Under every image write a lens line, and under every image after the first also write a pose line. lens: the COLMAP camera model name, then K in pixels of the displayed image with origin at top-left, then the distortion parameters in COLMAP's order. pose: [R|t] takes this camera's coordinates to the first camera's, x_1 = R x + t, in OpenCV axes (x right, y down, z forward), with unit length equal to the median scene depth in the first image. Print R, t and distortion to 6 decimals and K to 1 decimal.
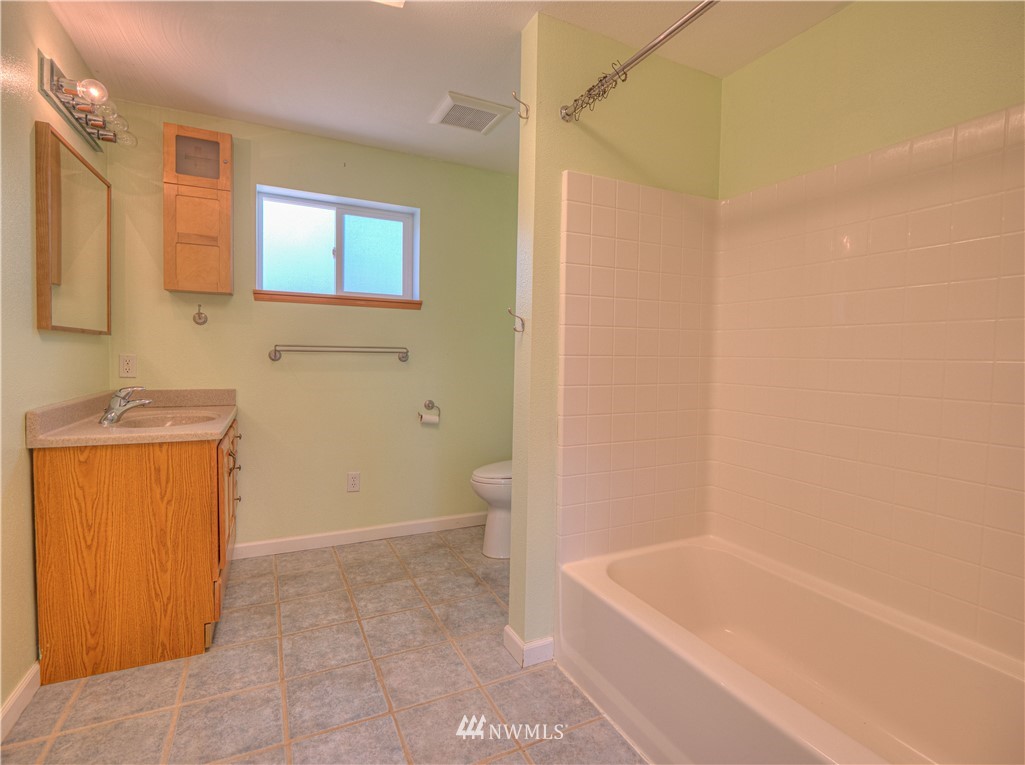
lens RADIAL K [[508.4, 0, 514.4], [0, 508.4, 380.2], [0, 0, 1]] dist [-0.006185, -0.001729]
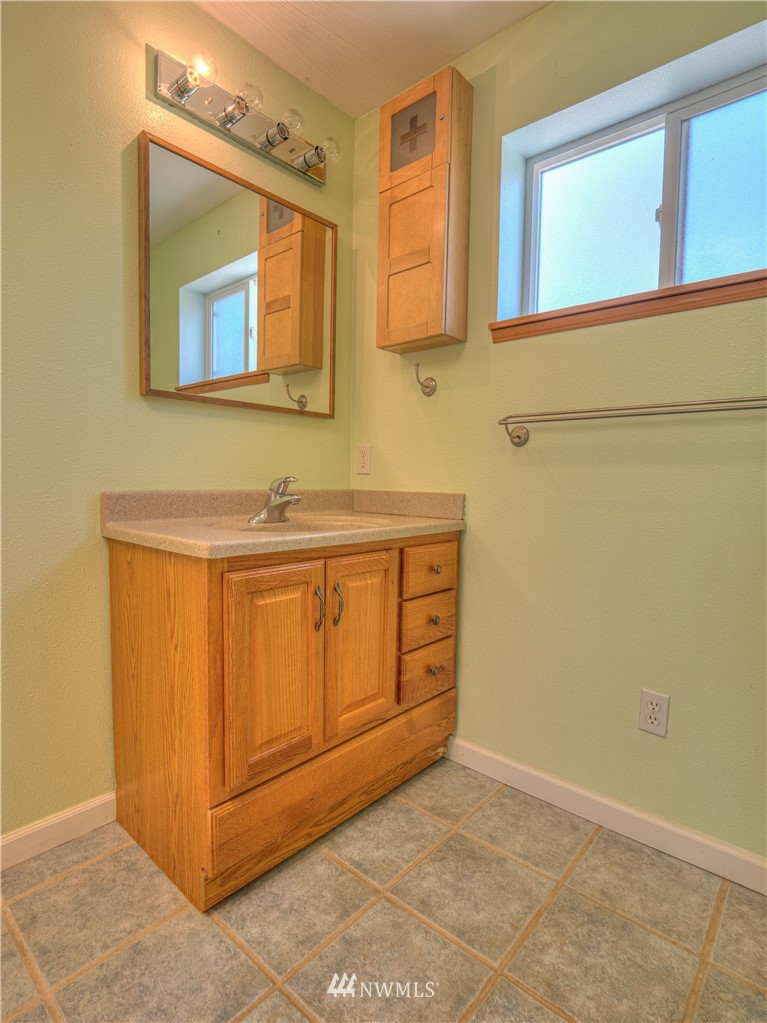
lens RADIAL K [[530.4, 0, 383.7], [0, 530.4, 516.7], [0, 0, 1]] dist [-0.012242, -0.000387]
pose [[0.389568, 0.053378, -0.919449, 0.009906], [-0.054627, 0.997901, 0.034787, 0.029196], [0.919376, 0.036675, 0.391666, 0.677489]]
